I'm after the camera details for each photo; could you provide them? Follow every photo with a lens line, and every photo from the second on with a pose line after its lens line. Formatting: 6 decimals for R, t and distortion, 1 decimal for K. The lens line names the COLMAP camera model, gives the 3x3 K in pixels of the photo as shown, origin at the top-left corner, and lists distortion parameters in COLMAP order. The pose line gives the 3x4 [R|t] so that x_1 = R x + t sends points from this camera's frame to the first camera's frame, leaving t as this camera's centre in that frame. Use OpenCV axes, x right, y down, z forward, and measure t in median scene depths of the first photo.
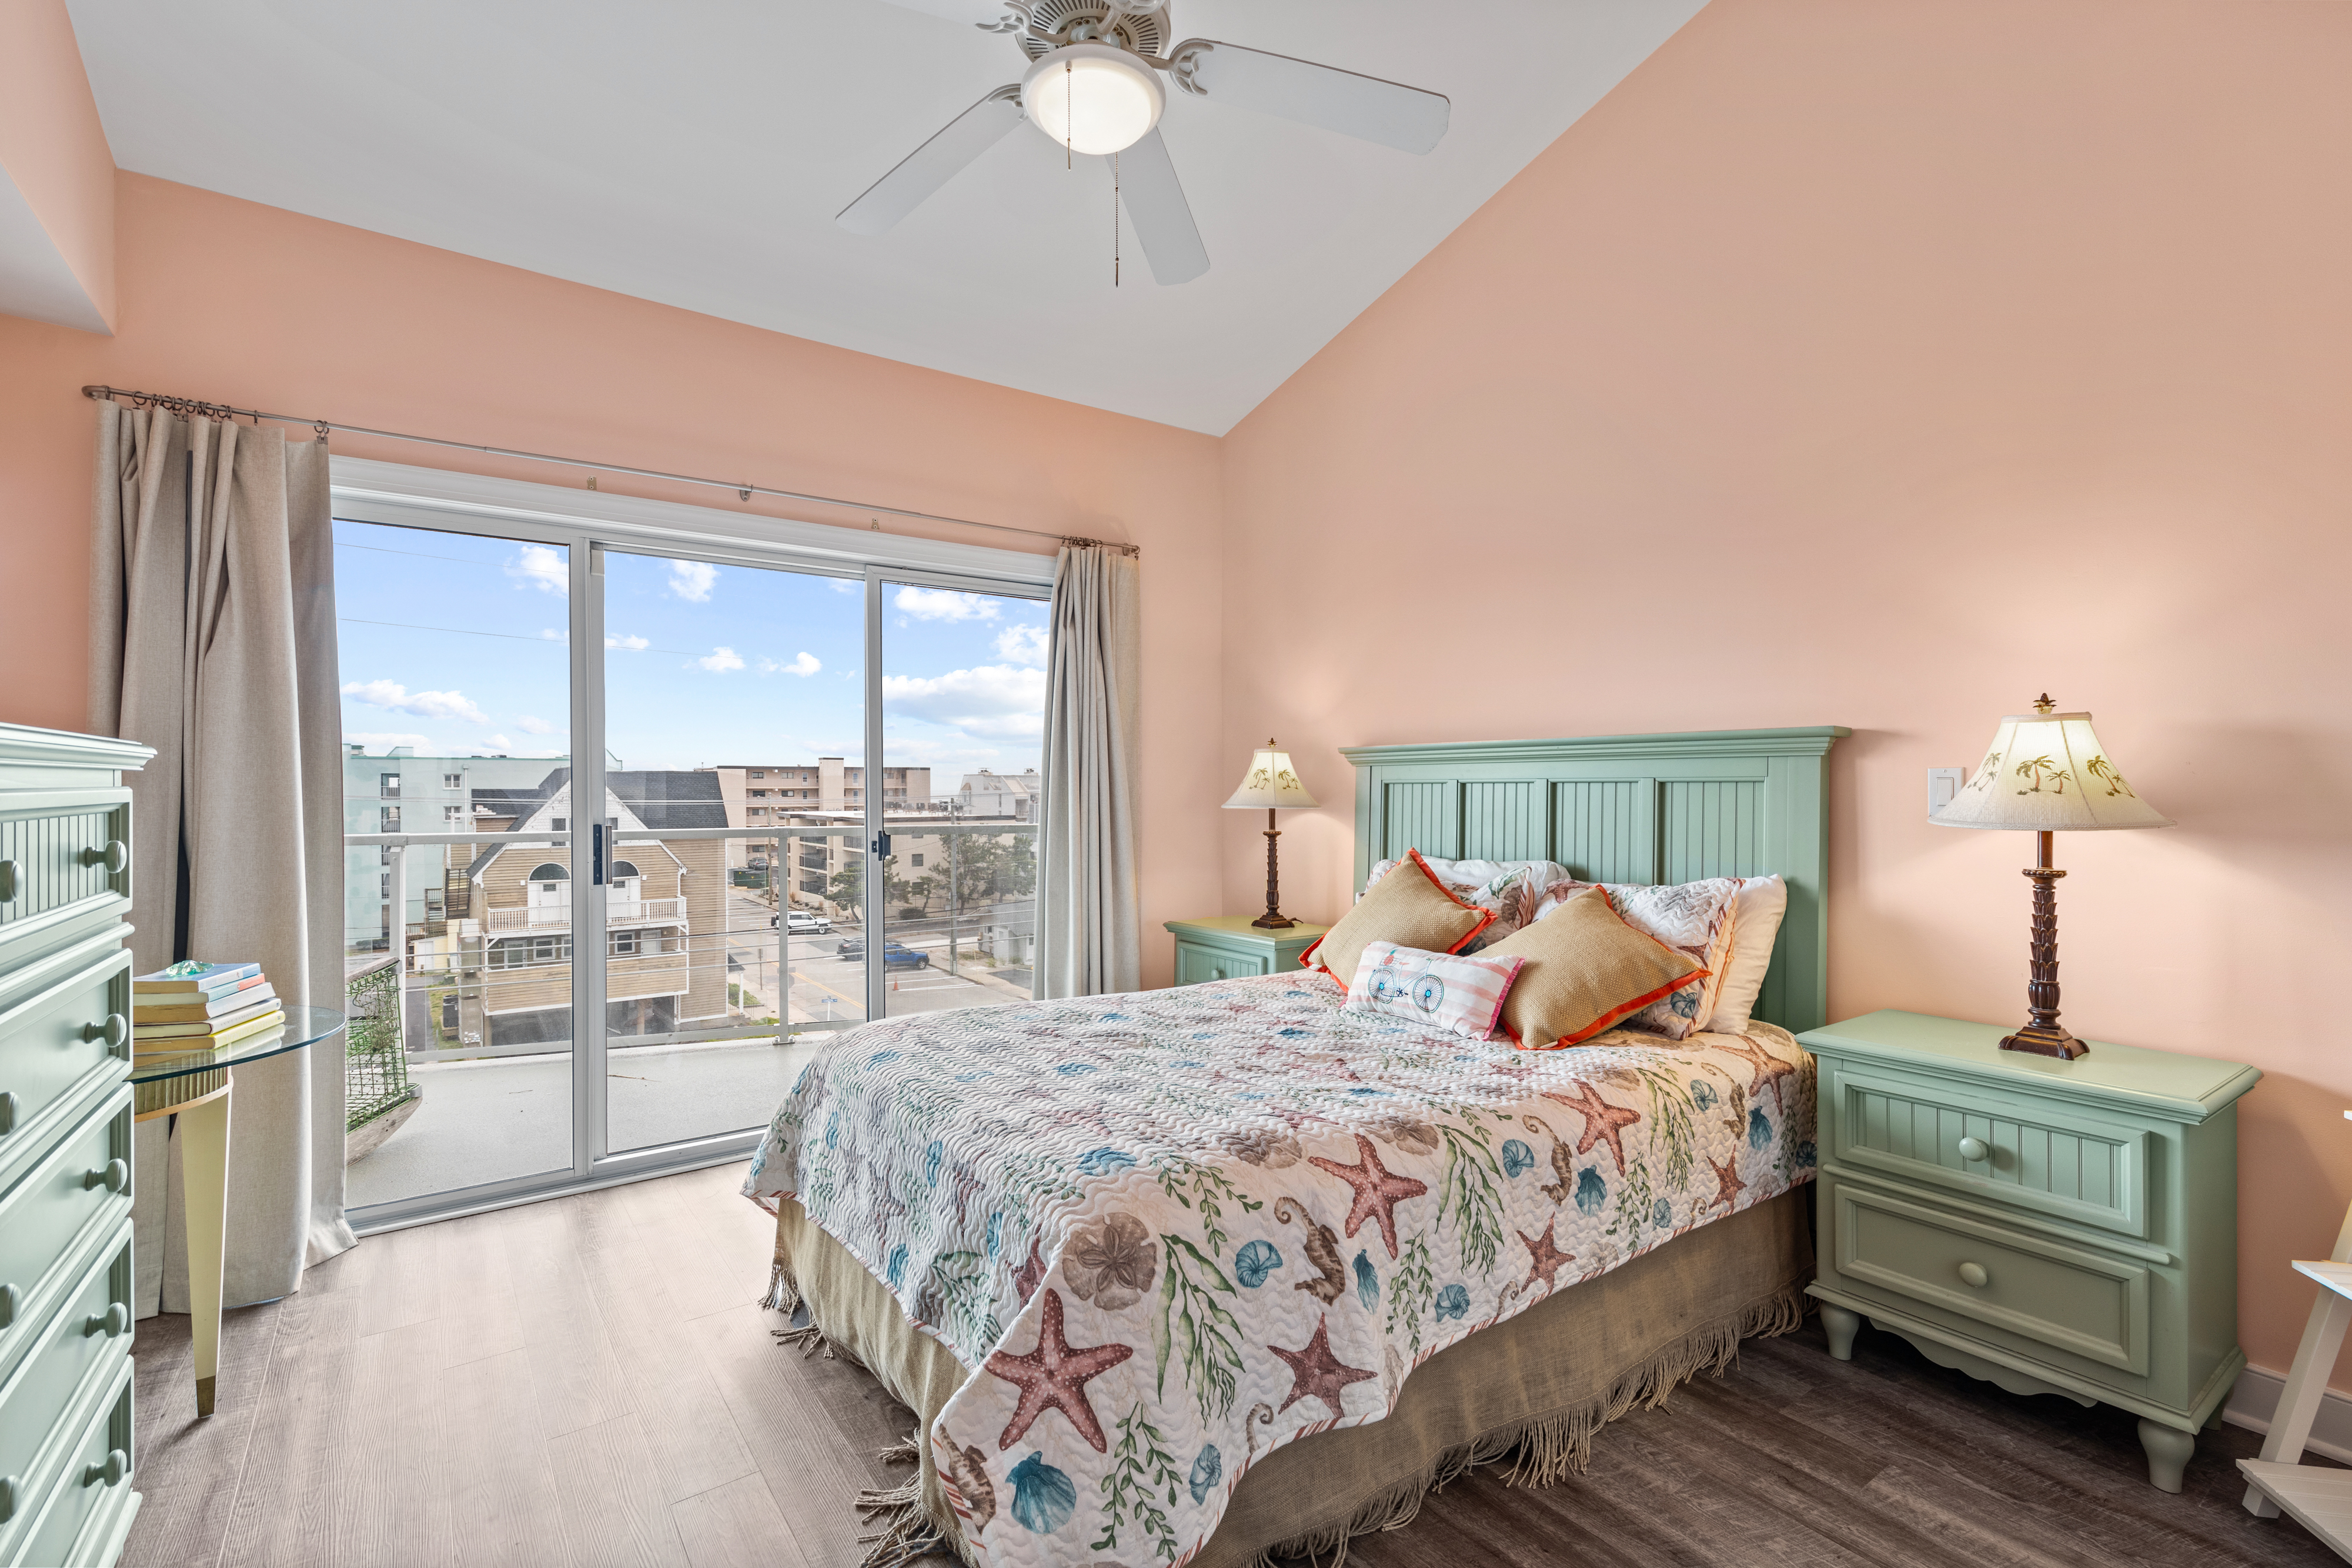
lens RADIAL K [[1077.2, 0, 1181.4], [0, 1077.2, 793.8], [0, 0, 1]] dist [-0.000360, -0.000234]
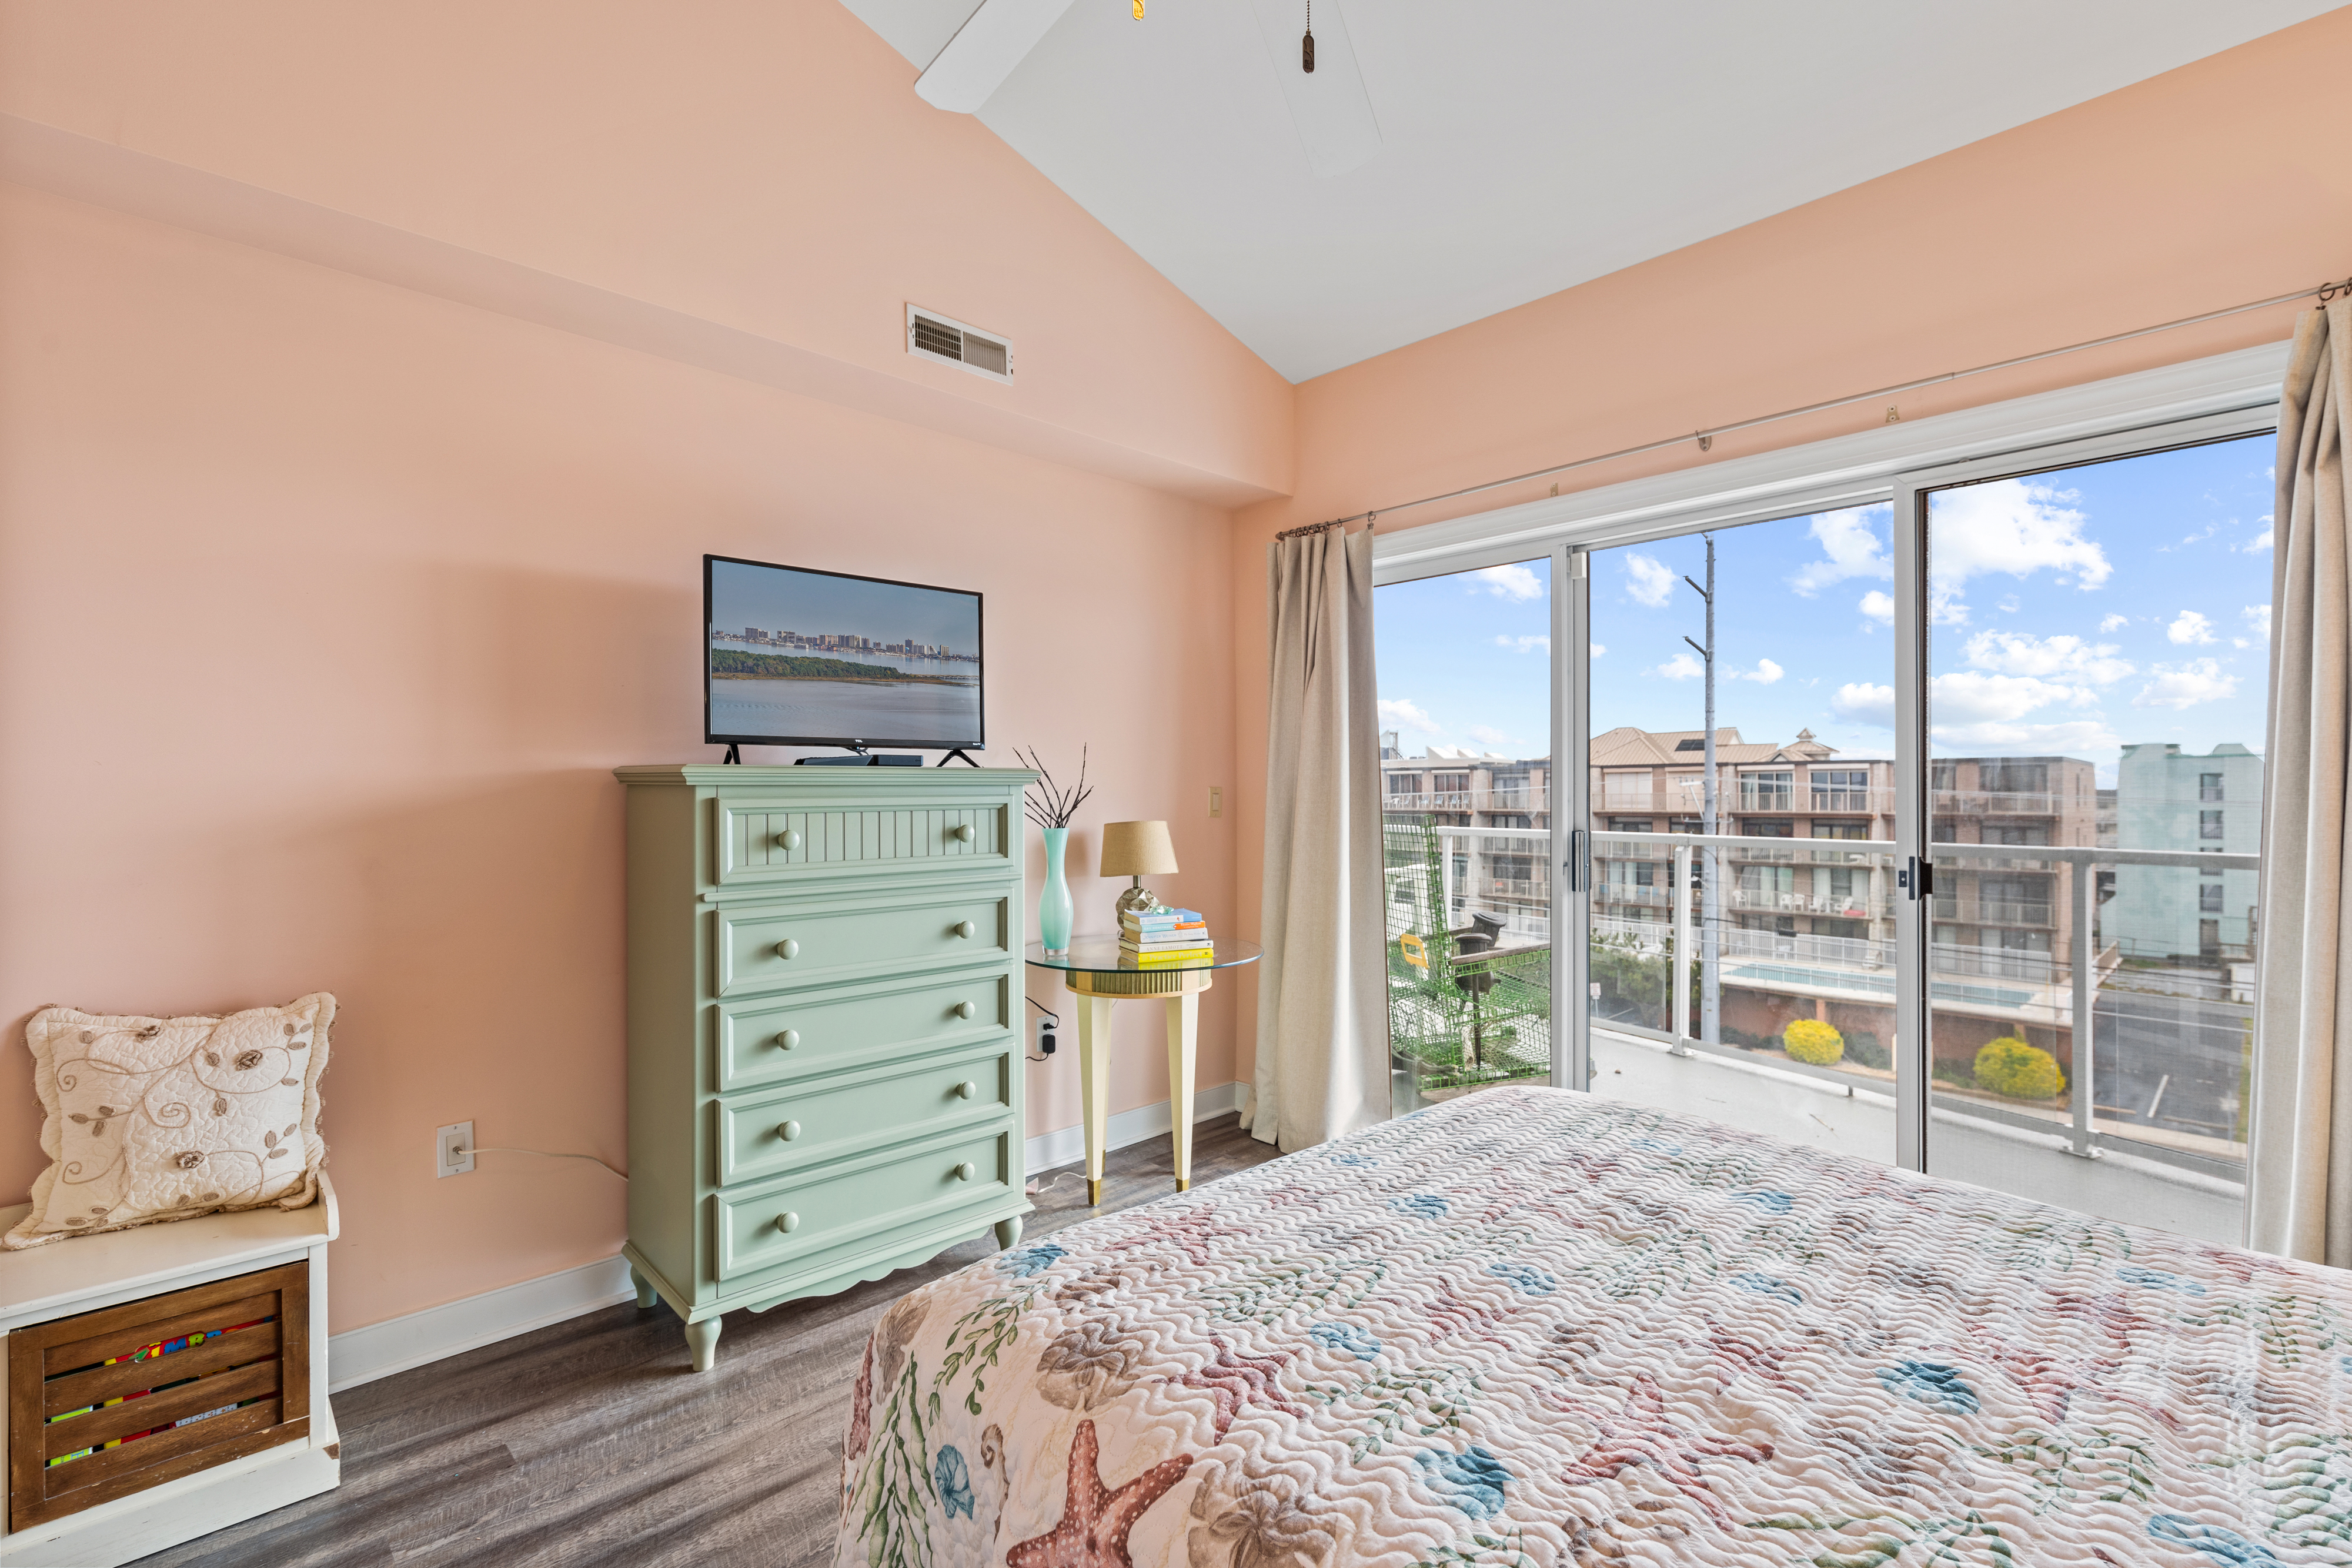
lens RADIAL K [[1062.5, 0, 1188.7], [0, 1062.5, 795.4], [0, 0, 1]] dist [0.002157, 0.000506]
pose [[0.133589, 0.002616, -0.991033, 0.429770], [-0.002825, 0.999993, 0.002259, -0.006196], [0.991033, 0.002498, 0.133596, 0.589810]]
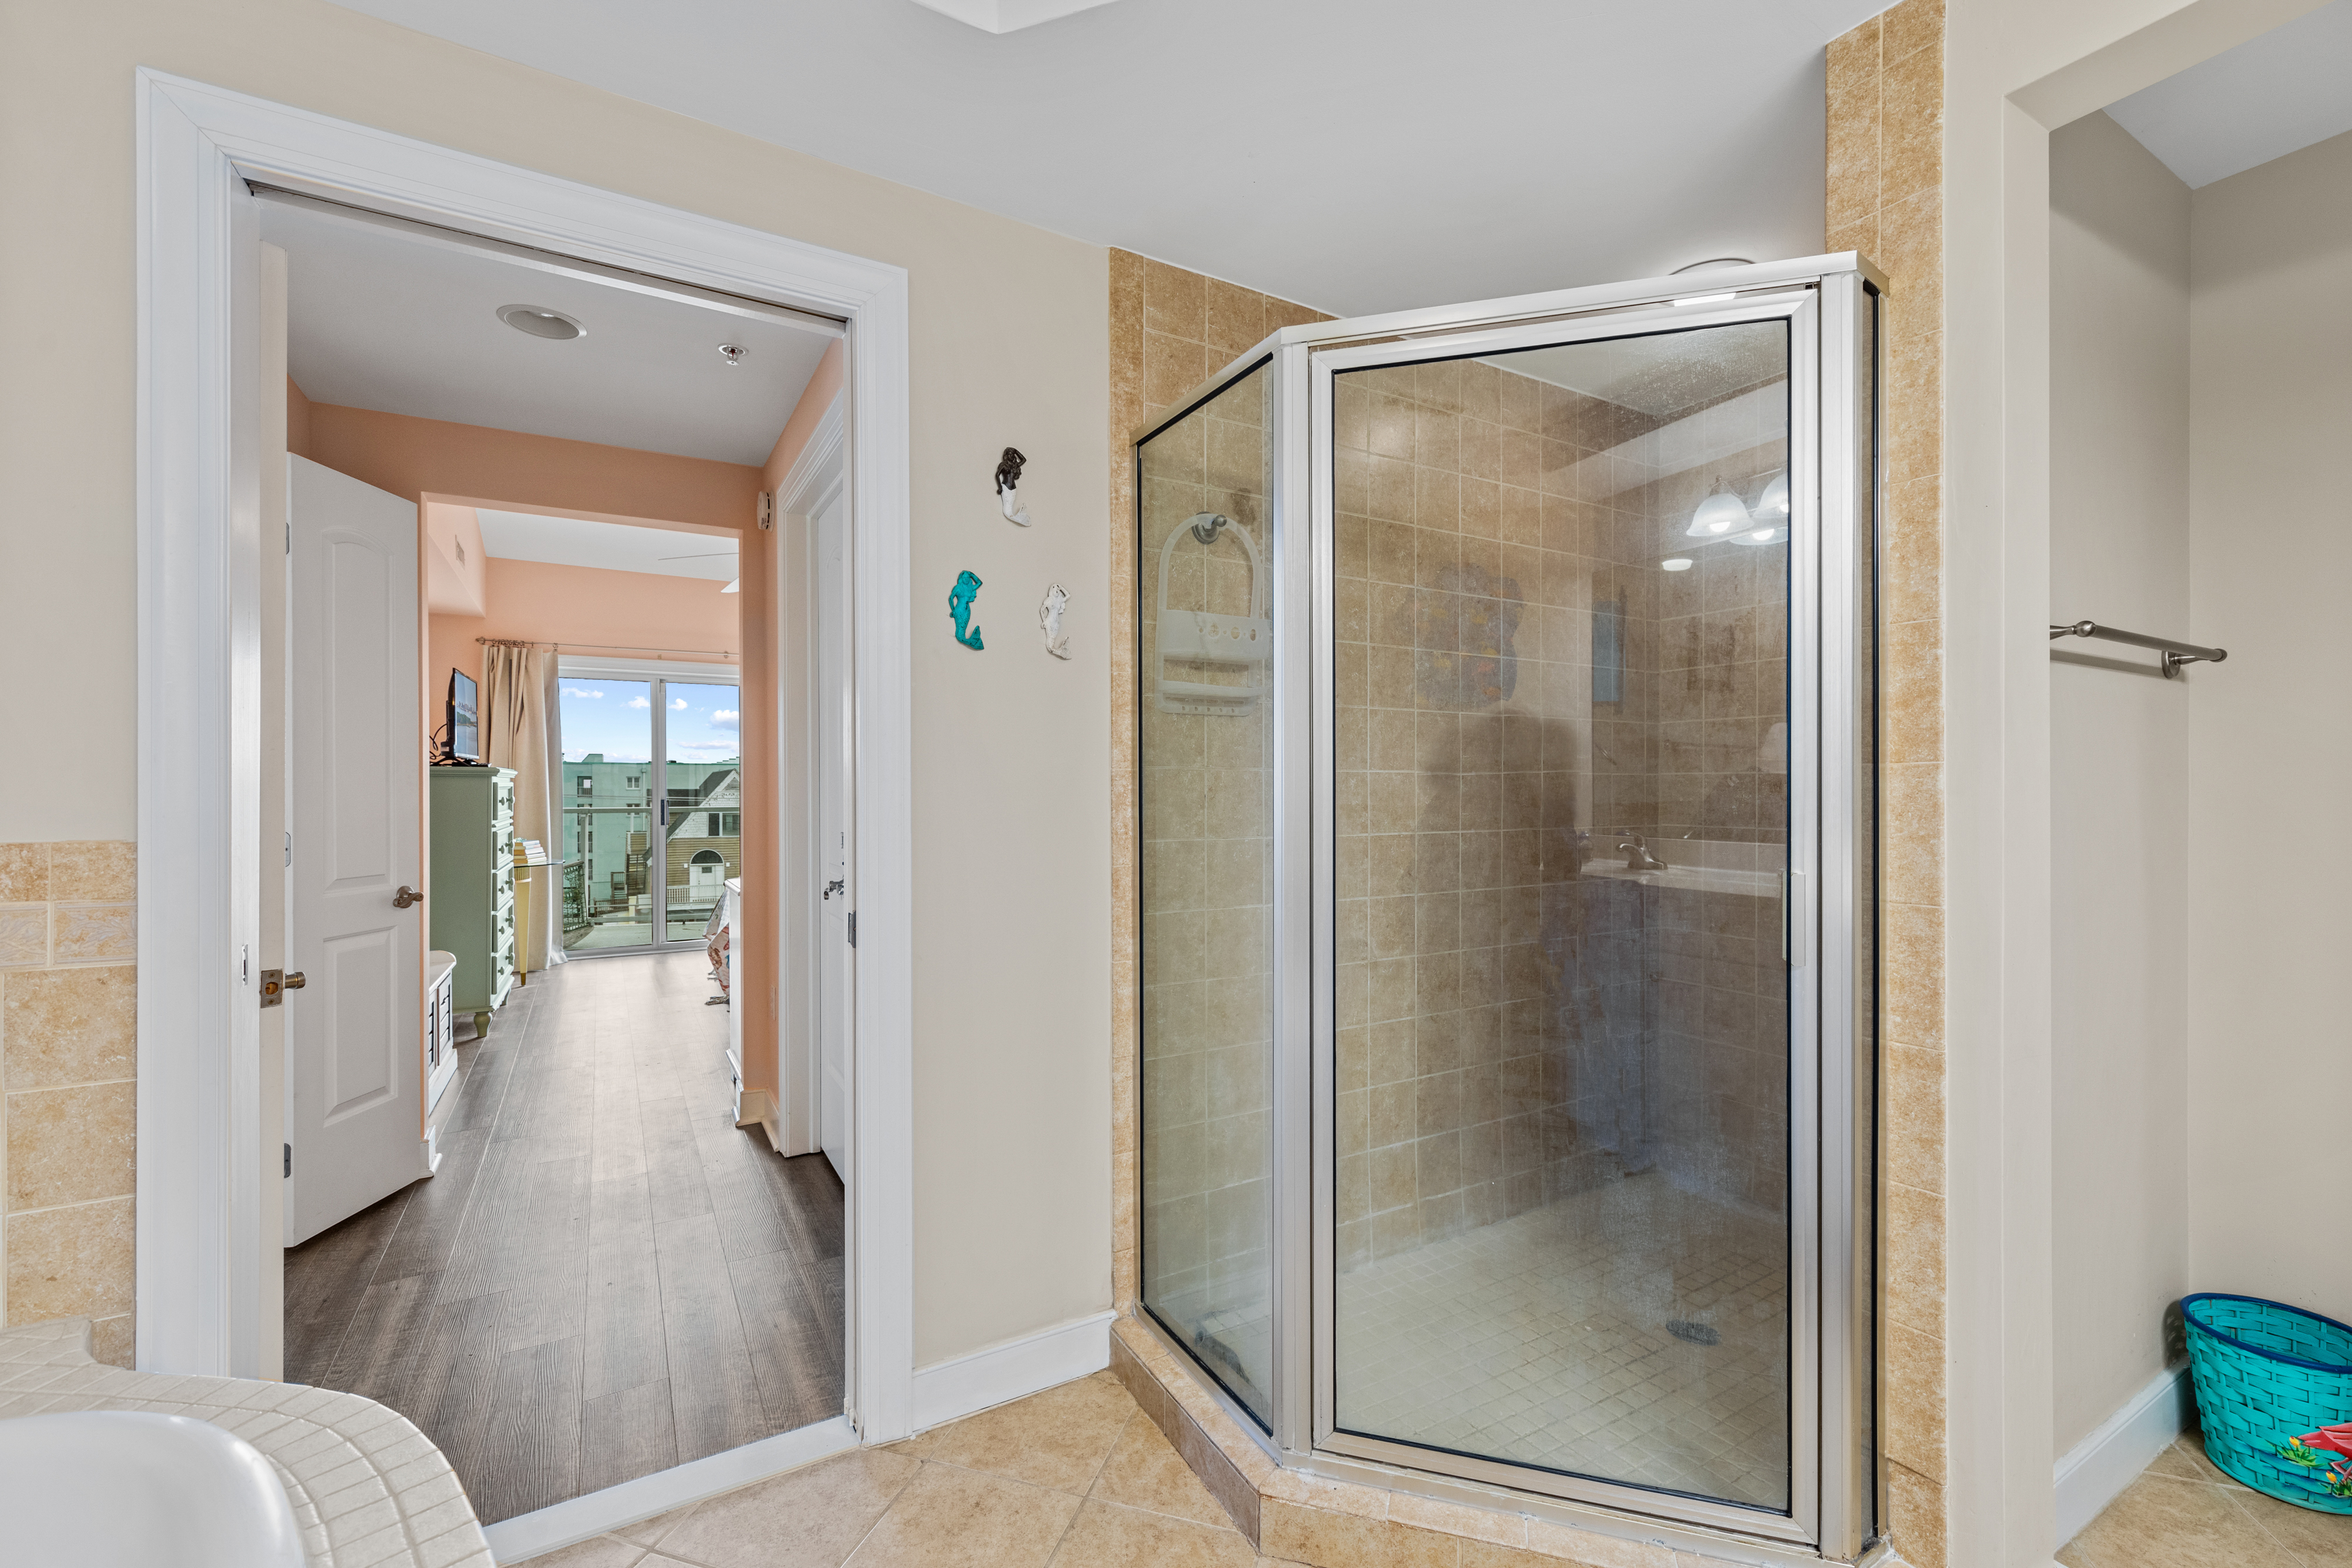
lens RADIAL K [[1012.4, 0, 1186.1], [0, 1012.4, 788.7], [0, 0, 1]] dist [0.002276, 0.000489]
pose [[0.995197, -0.000465, -0.097893, 0.934633], [-0.000036, 0.999987, -0.005113, 0.018505], [0.097894, 0.005092, 0.995184, -1.256099]]
